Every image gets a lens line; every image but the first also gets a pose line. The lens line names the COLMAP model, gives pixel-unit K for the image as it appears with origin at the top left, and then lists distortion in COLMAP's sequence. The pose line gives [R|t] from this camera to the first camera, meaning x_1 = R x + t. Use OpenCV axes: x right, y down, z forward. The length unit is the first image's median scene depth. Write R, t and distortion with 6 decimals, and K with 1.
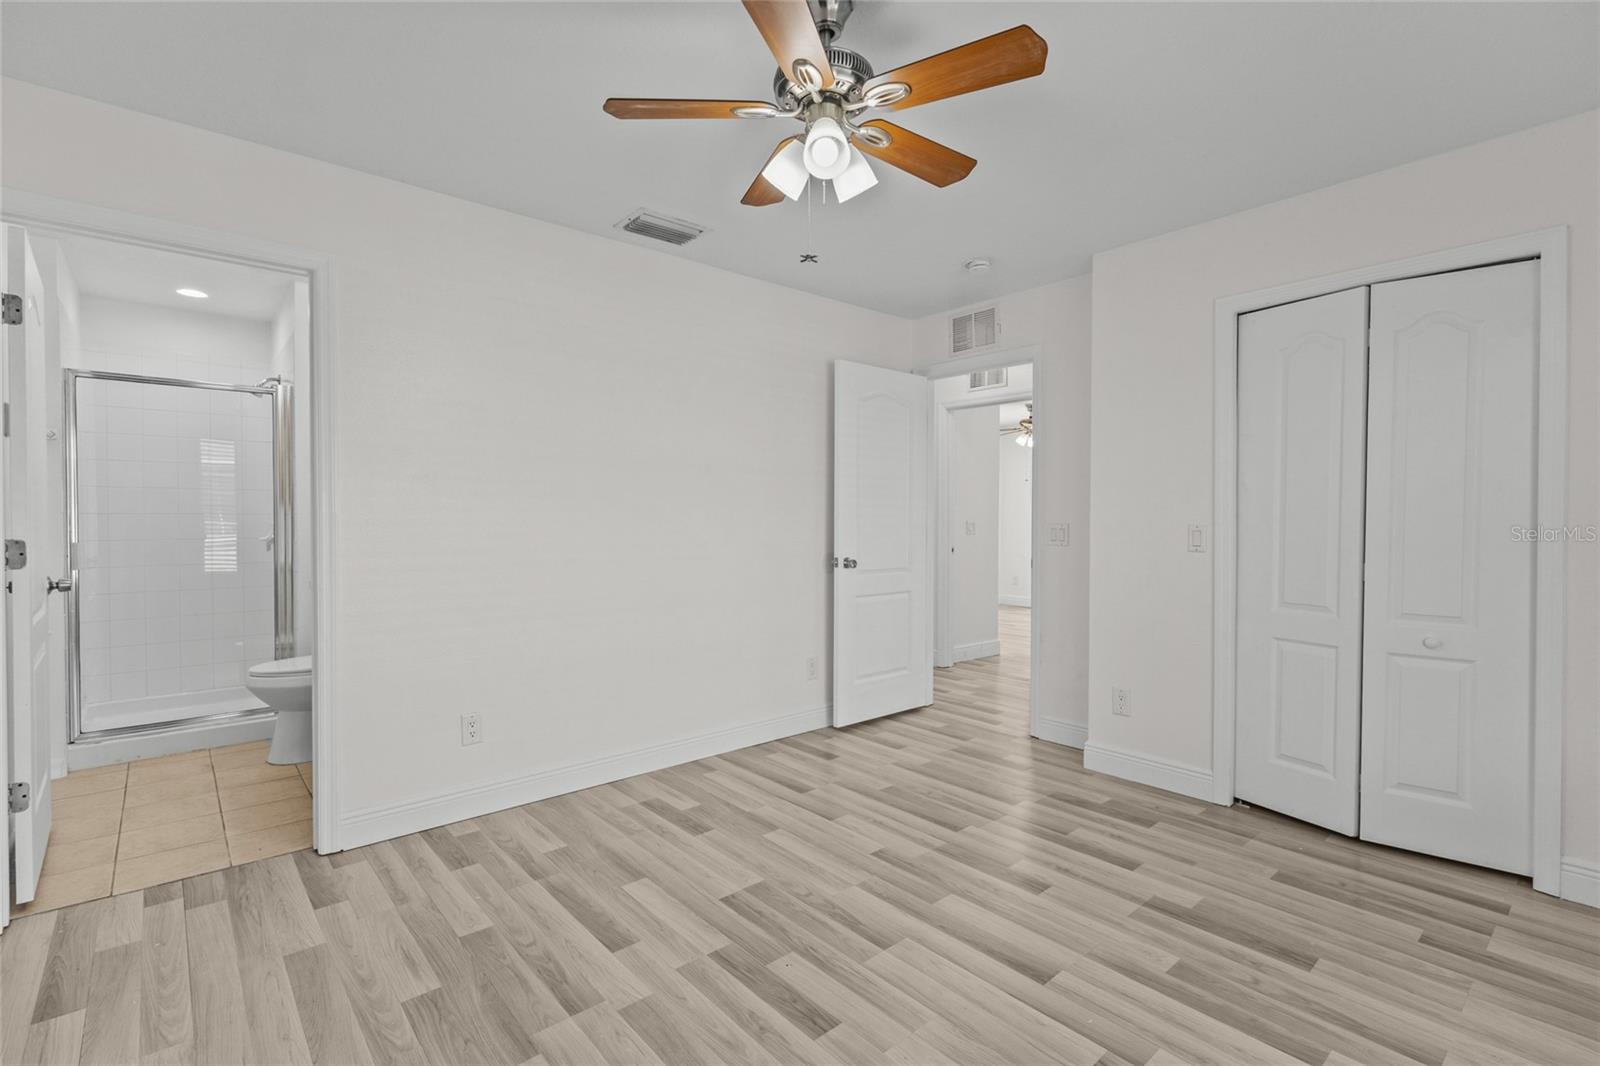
lens RADIAL K [[737.0, 0, 795.4], [0, 737.0, 528.7], [0, 0, 1]] dist [0.004775, 0.000885]
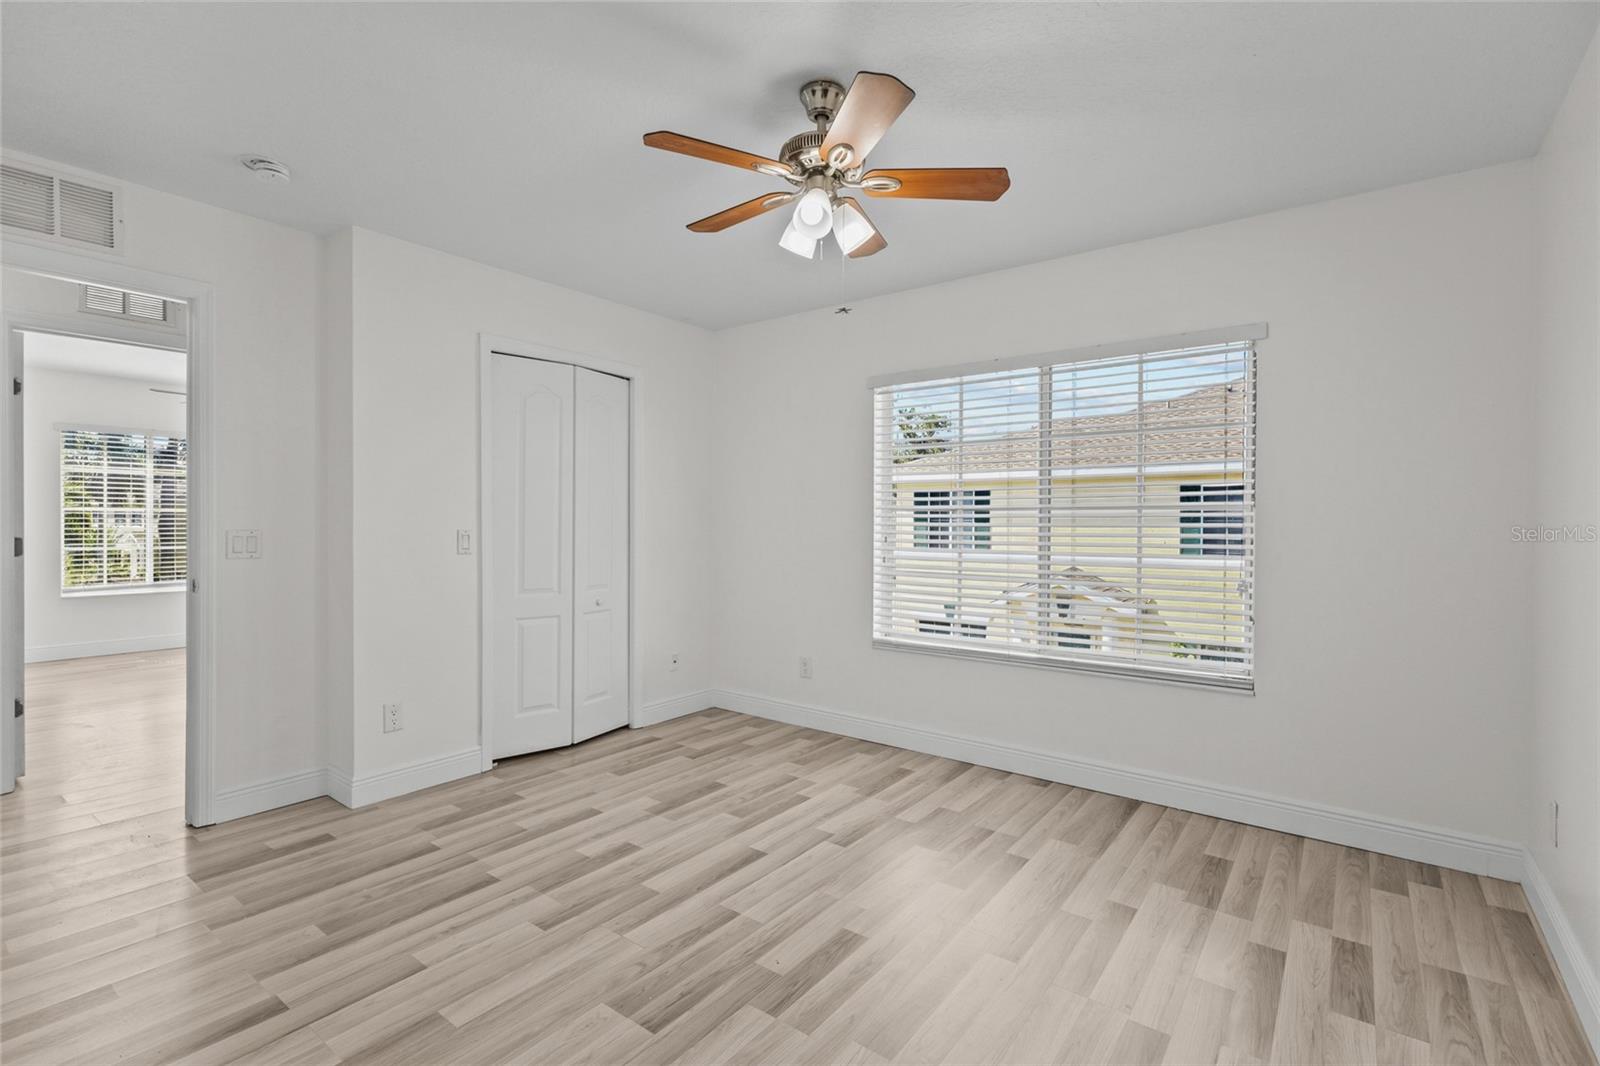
lens RADIAL K [[737.0, 0, 795.4], [0, 737.0, 528.7], [0, 0, 1]] dist [0.004775, 0.000885]
pose [[-0.211012, -0.007648, 0.977453, -0.804343], [0.006958, 0.999932, 0.009326, -0.017131], [-0.977459, 0.008769, -0.210945, 0.941522]]
